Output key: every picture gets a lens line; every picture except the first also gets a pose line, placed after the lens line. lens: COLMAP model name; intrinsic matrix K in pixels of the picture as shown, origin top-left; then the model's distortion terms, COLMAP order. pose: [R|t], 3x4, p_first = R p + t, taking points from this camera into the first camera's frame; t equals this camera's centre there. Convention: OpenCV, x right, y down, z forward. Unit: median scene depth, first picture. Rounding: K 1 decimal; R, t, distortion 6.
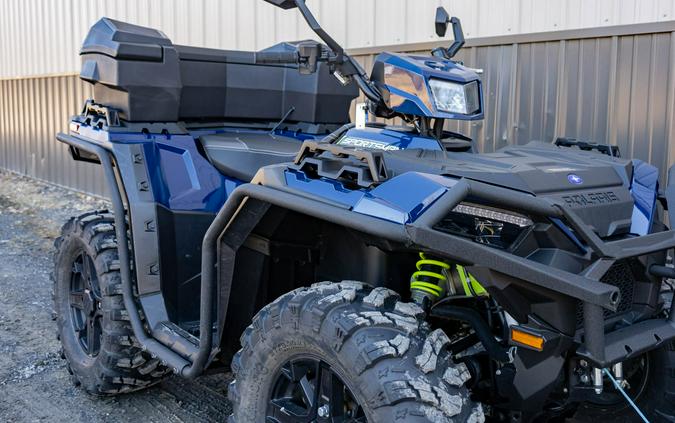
lens RADIAL K [[785.0, 0, 351.2], [0, 785.0, 209.6], [0, 0, 1]] dist [0.015477, 0.012494]
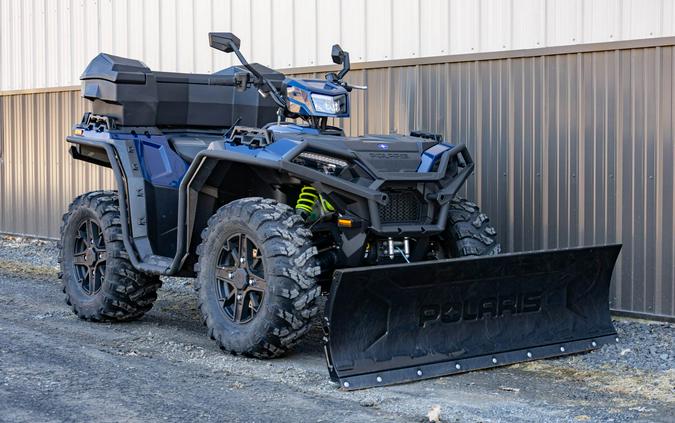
lens RADIAL K [[1256.8, 0, 337.5], [0, 1256.8, 211.5], [0, 0, 1]] dist [-0.020562, -0.067522]
pose [[0.999608, -0.010626, -0.025888, 0.175016], [0.008699, 0.997262, -0.073433, 0.226156], [0.026597, 0.073179, 0.996964, -1.324158]]
